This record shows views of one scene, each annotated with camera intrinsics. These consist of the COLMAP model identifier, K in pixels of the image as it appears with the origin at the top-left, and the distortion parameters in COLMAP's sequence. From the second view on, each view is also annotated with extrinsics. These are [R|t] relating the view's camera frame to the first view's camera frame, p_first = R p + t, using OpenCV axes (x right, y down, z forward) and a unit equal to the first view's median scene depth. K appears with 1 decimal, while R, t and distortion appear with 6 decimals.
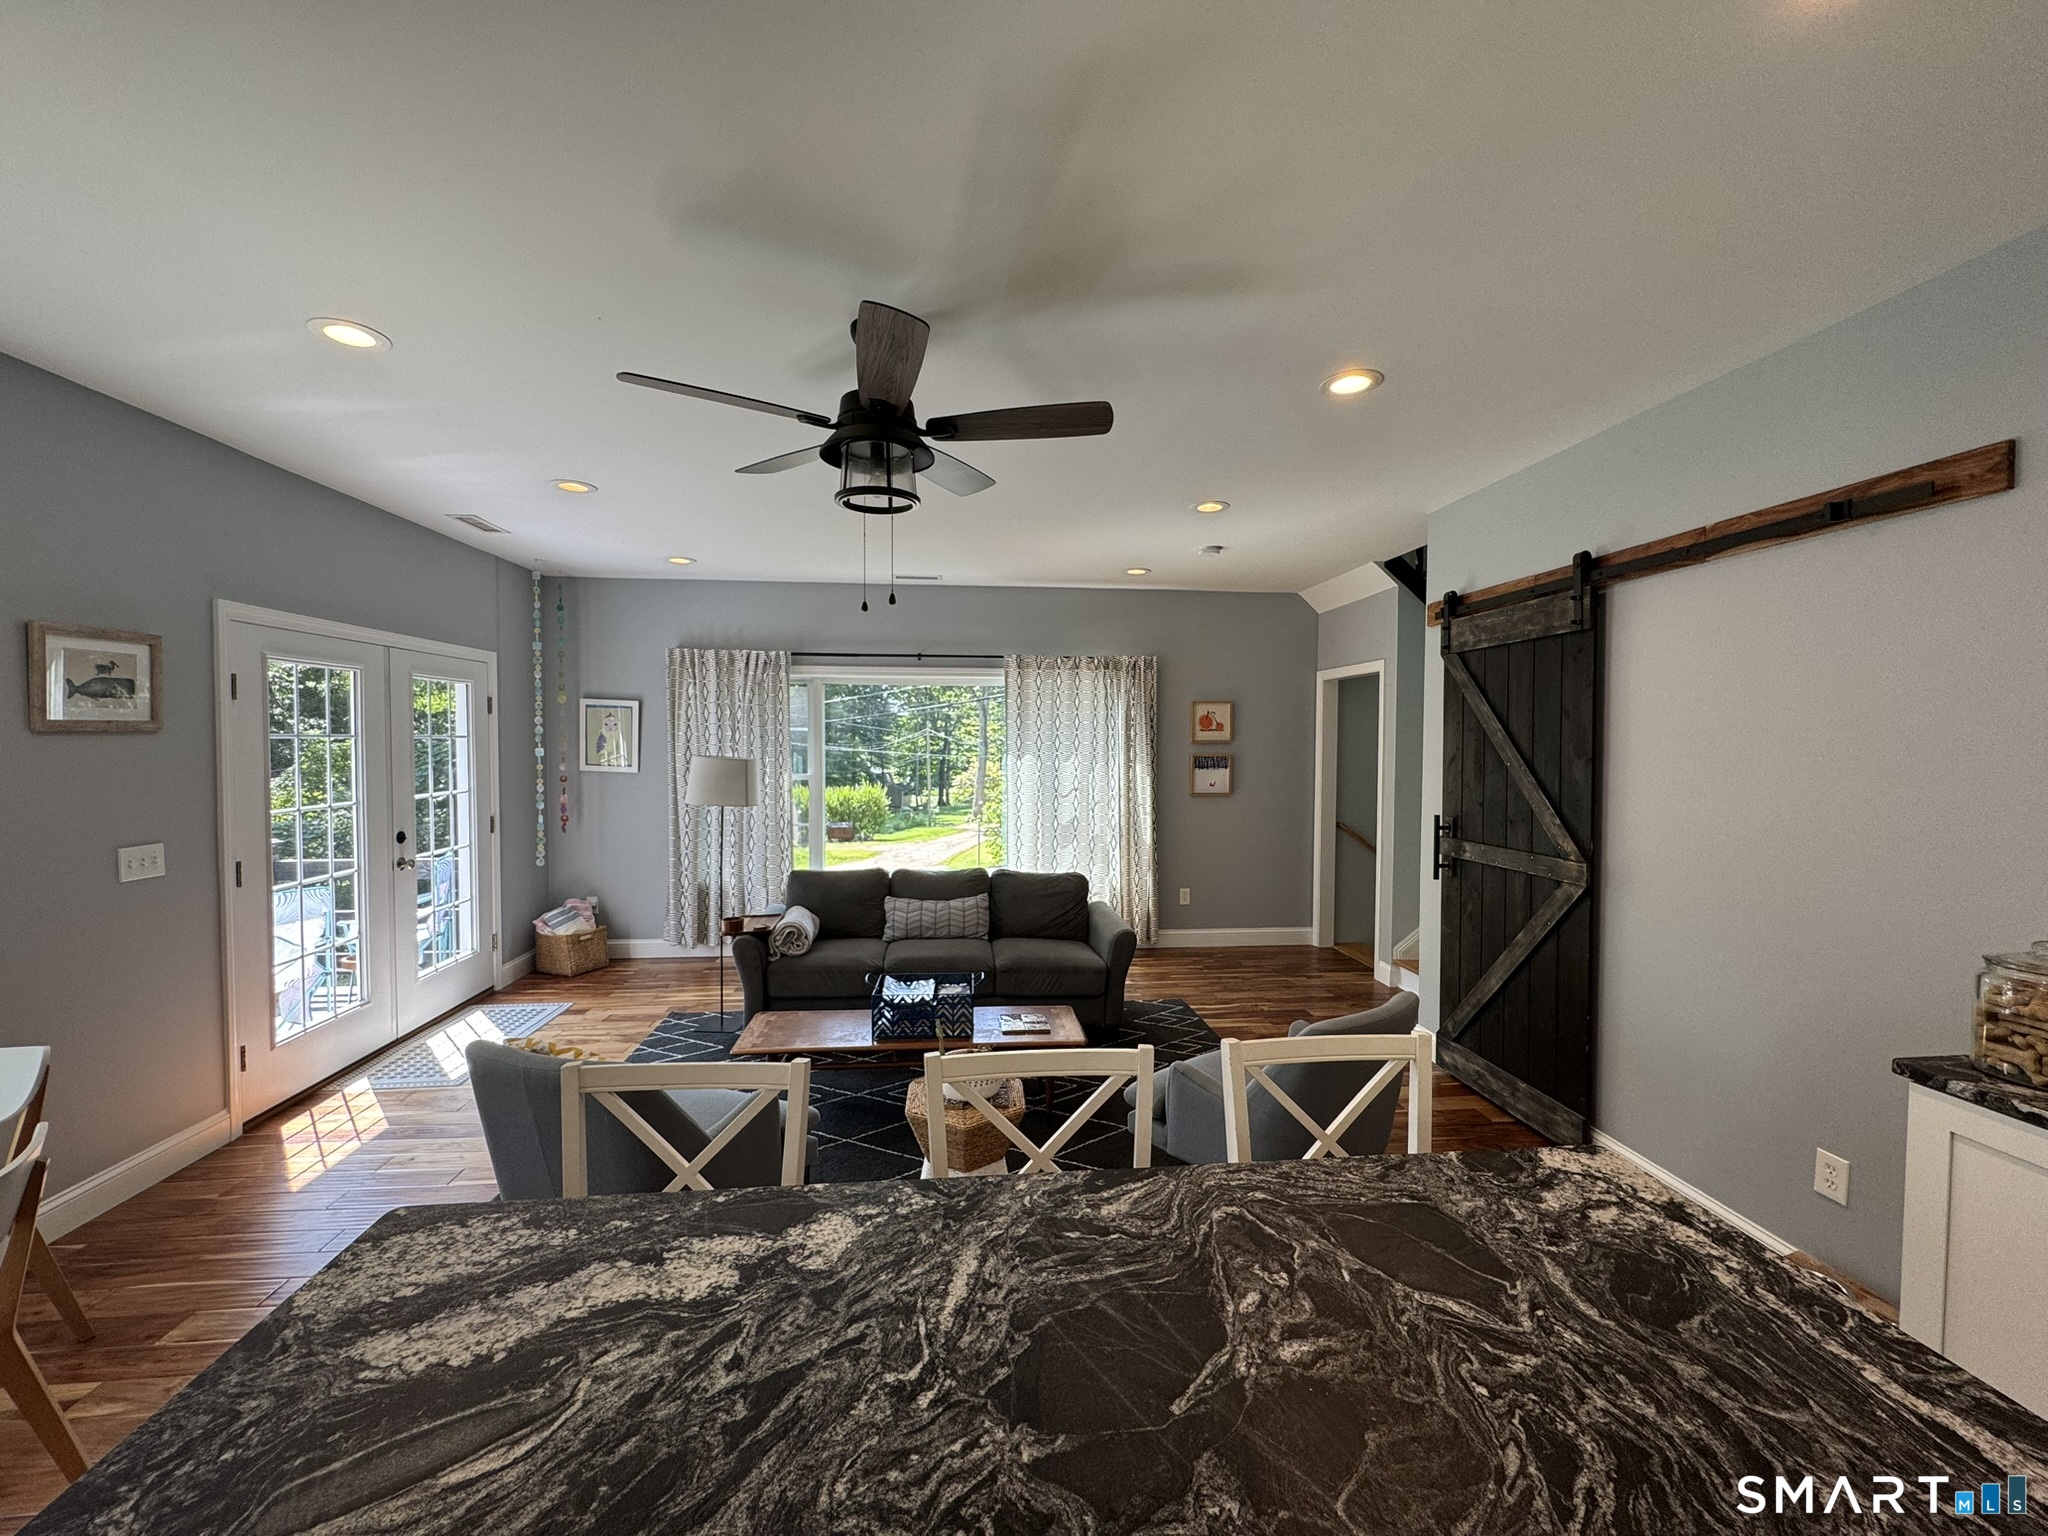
lens RADIAL K [[816.3, 0, 1014.4], [0, 816.3, 769.7], [0, 0, 1]] dist [-0.005830, -0.000306]
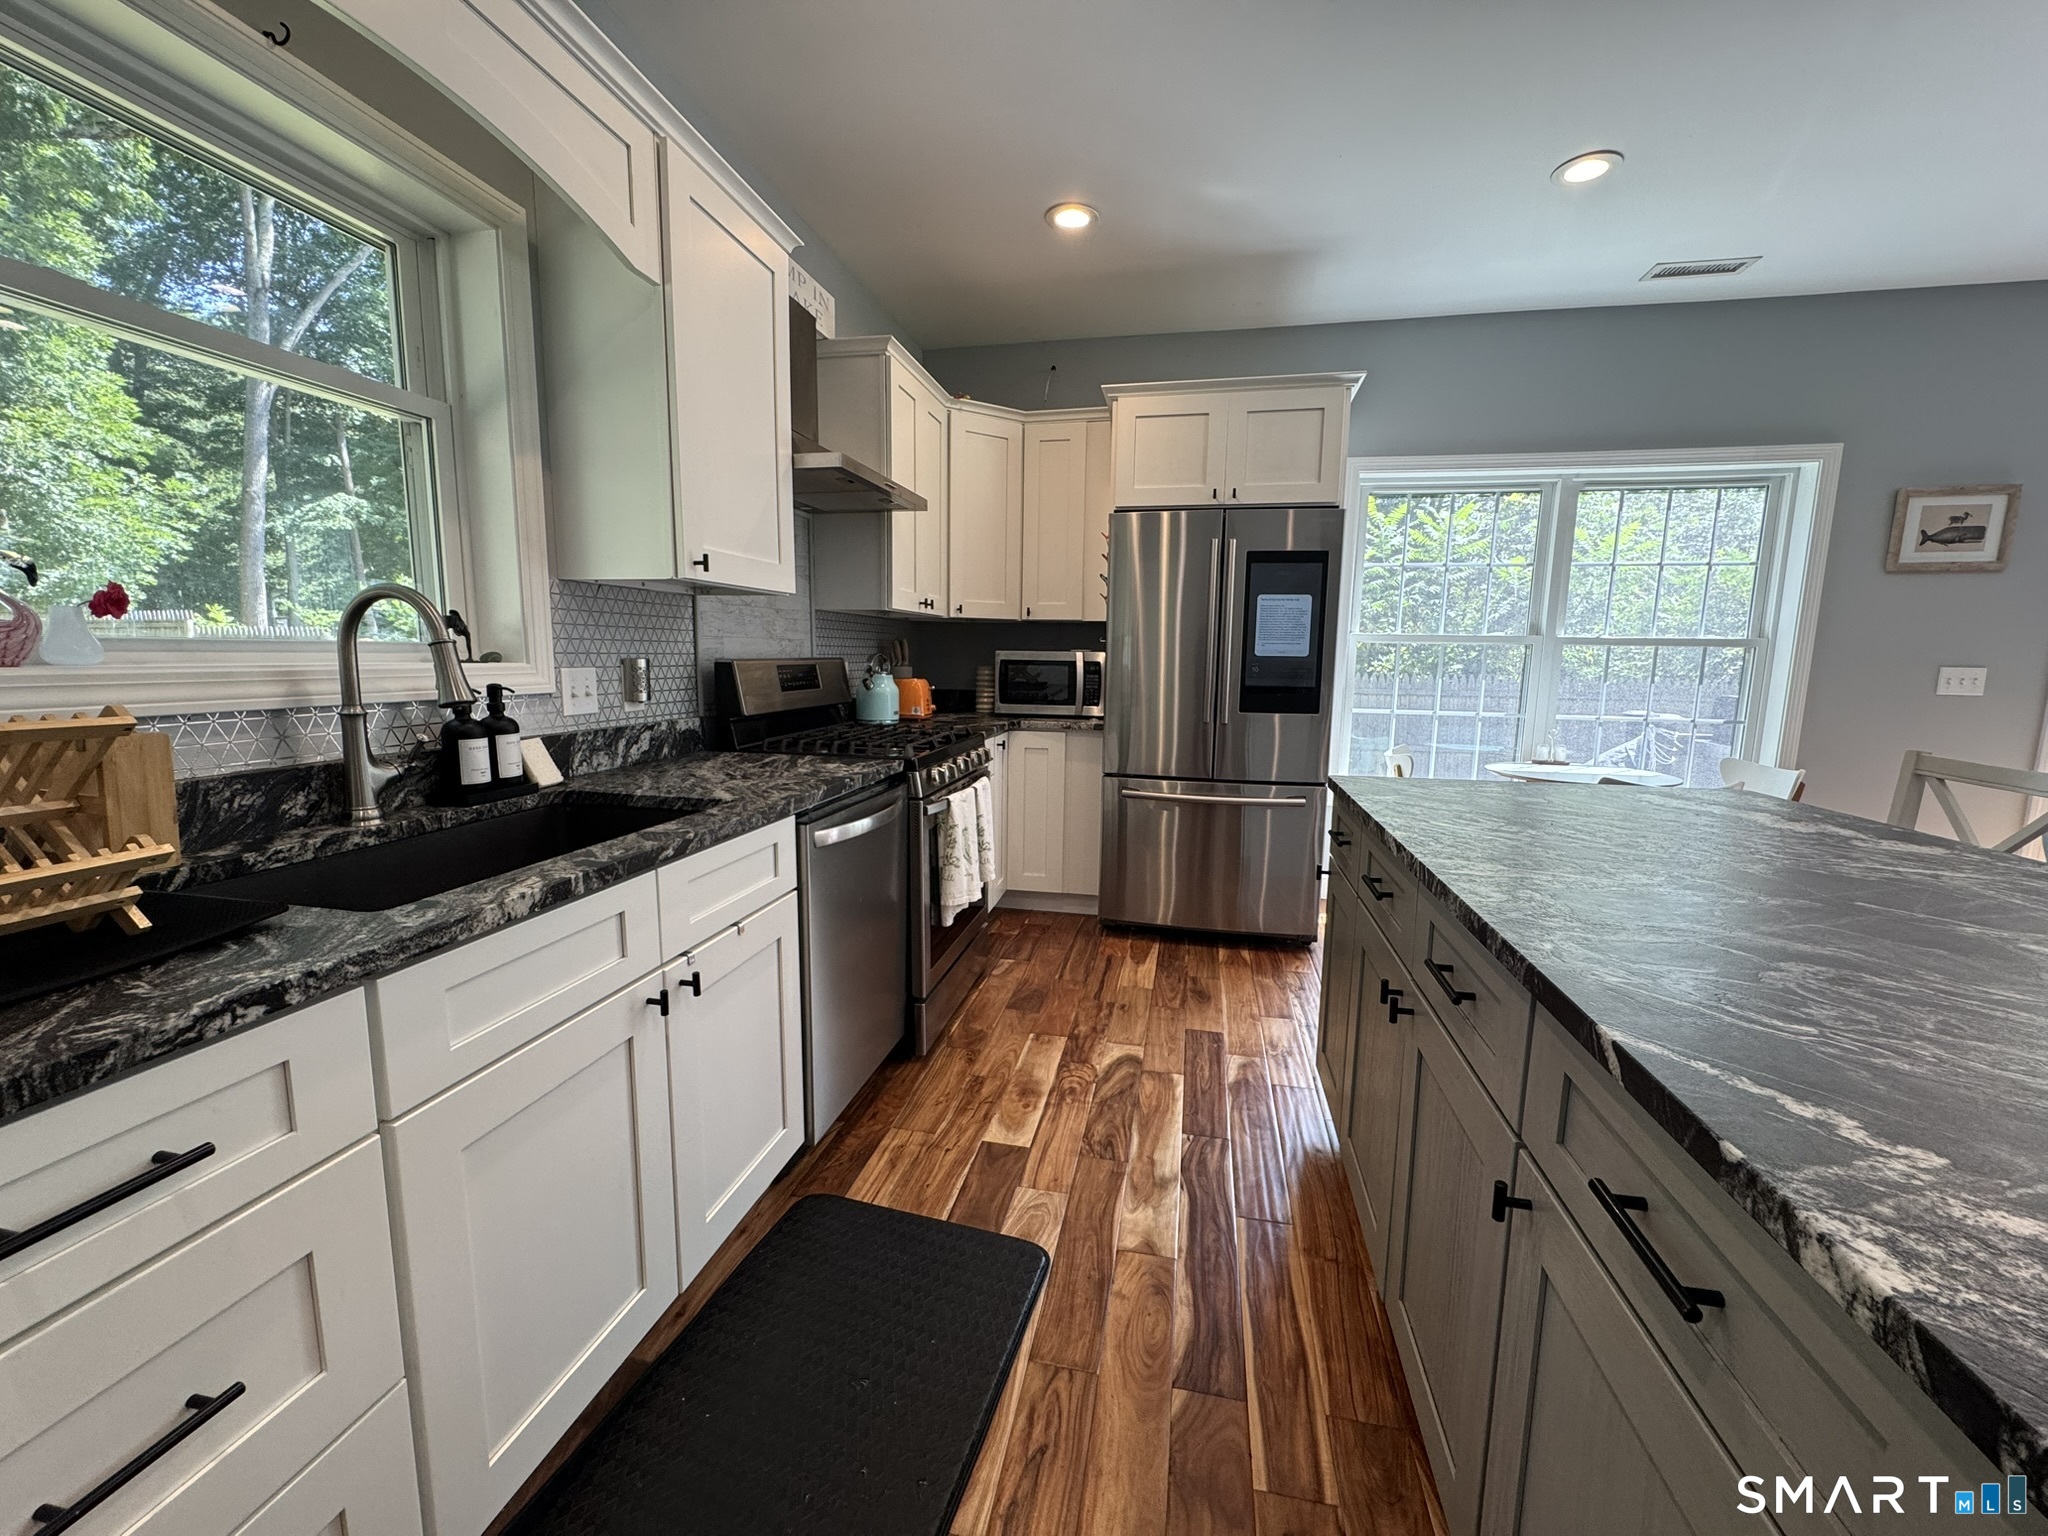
lens RADIAL K [[816.3, 0, 1021.2], [0, 816.3, 763.8], [0, 0, 1]] dist [-0.005830, -0.000306]
pose [[-0.308256, 0.119460, -0.943773, 0.314242], [-0.051735, 0.988511, 0.142021, 0.084539], [0.949896, 0.092605, -0.298534, 0.023534]]
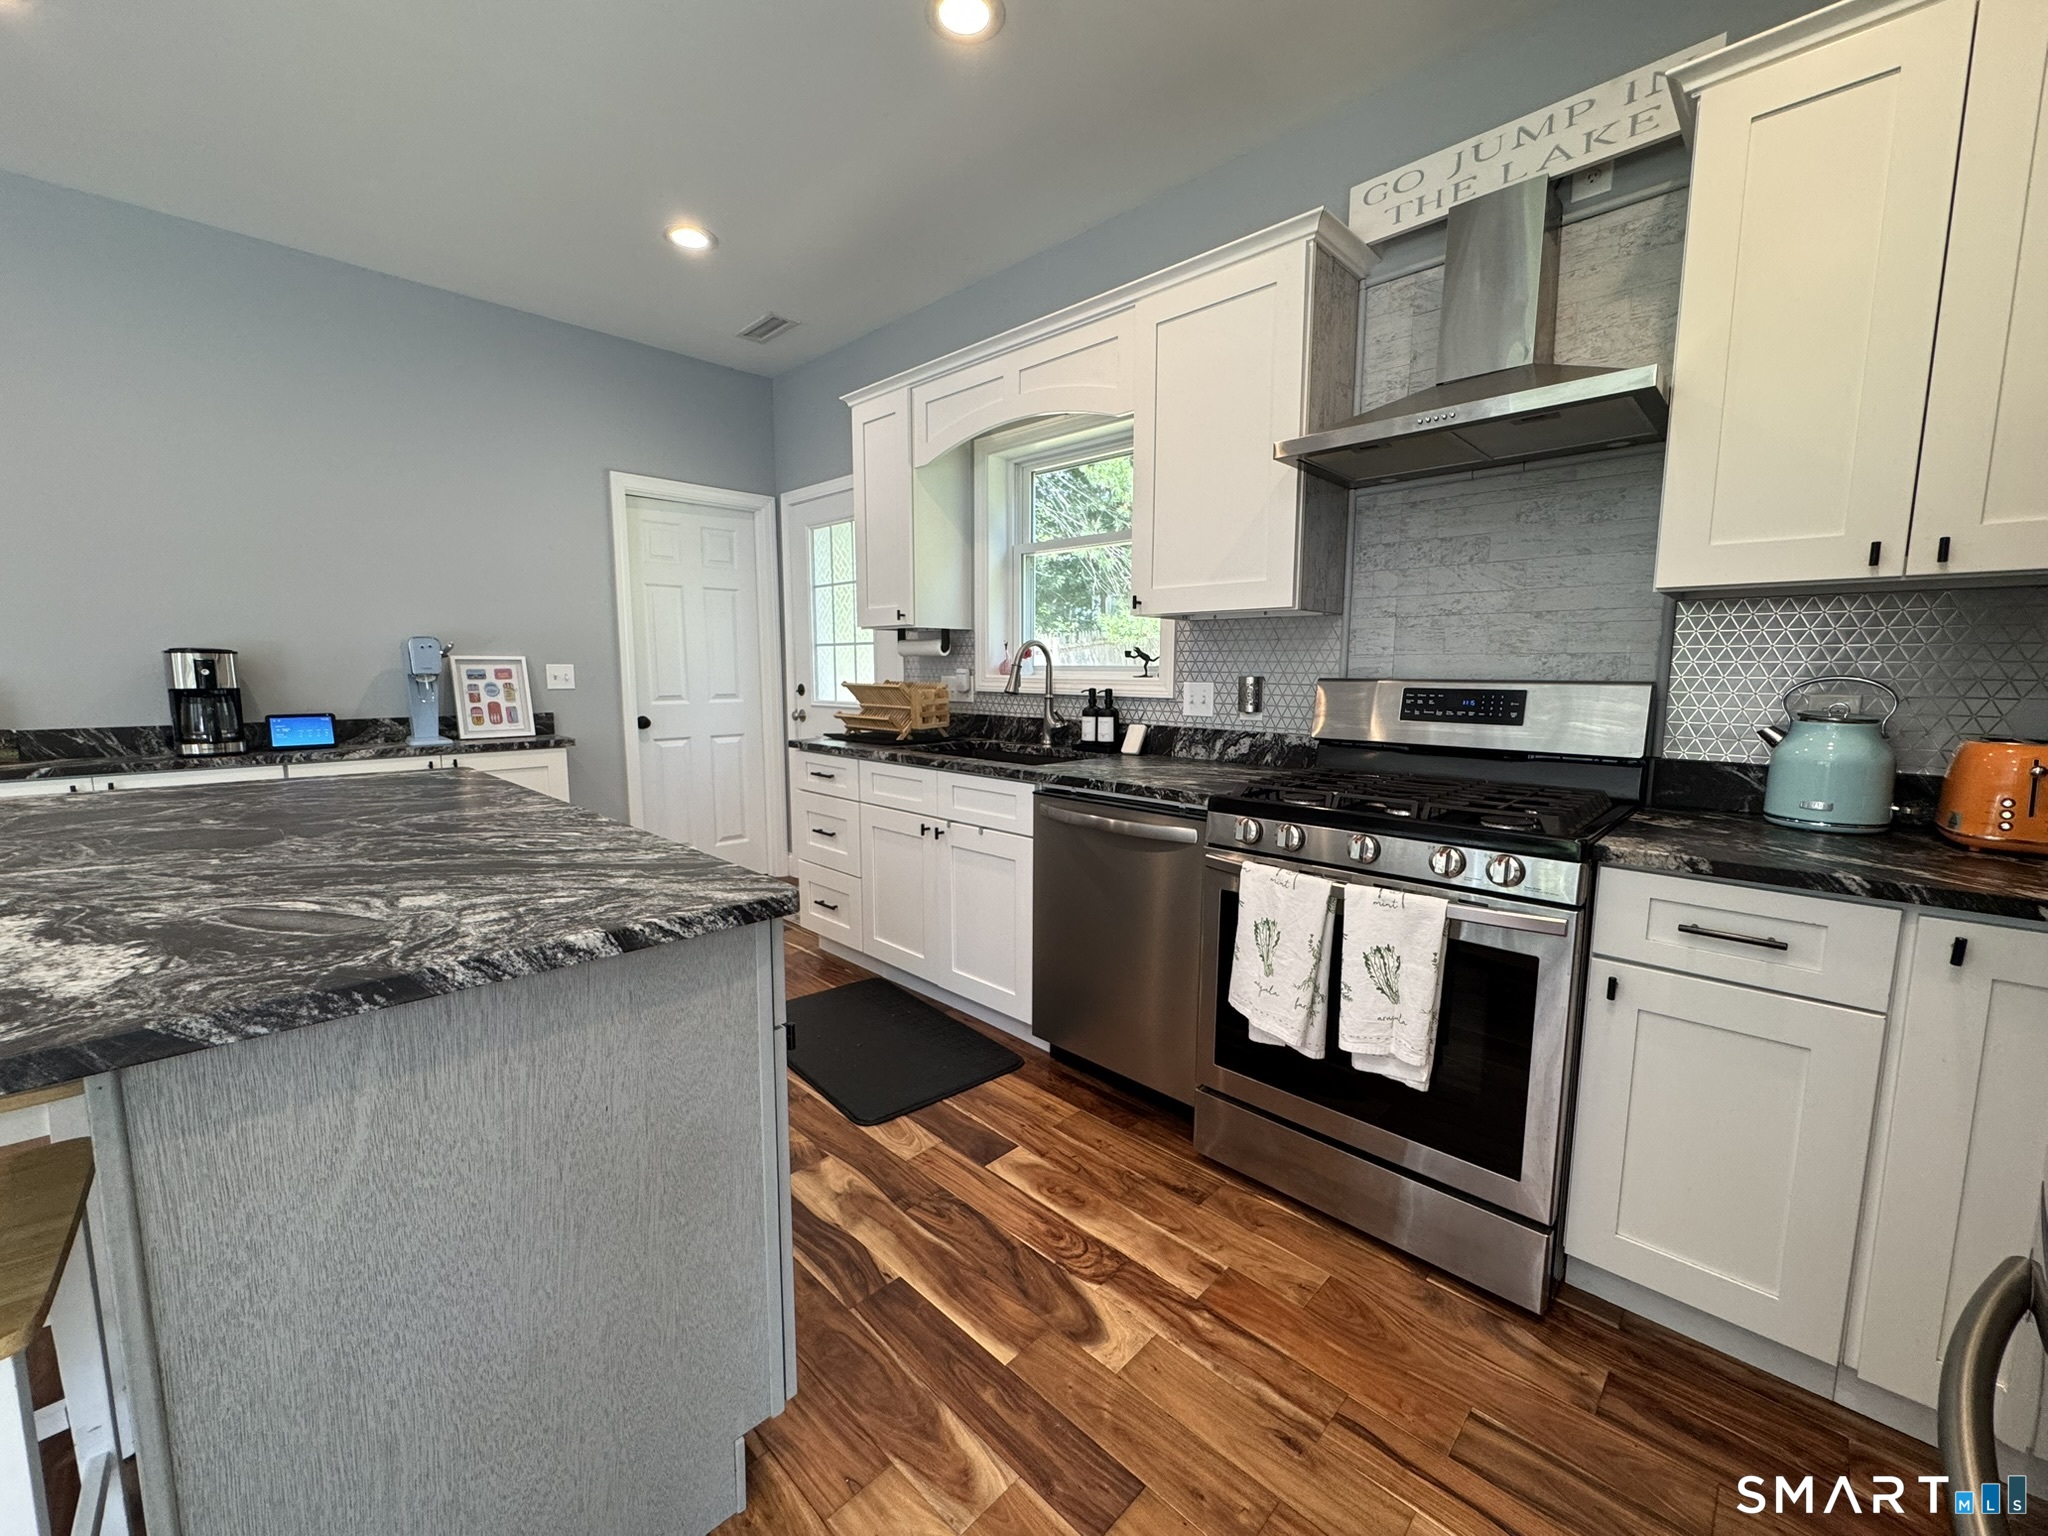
lens RADIAL K [[816.3, 0, 1023.6], [0, 816.3, 770.4], [0, 0, 1]] dist [-0.005830, -0.000306]
pose [[-0.639345, -0.102772, 0.762021, -0.392867], [0.022212, 0.988145, 0.151905, 0.077802], [-0.768599, 0.114046, -0.629483, 0.147360]]
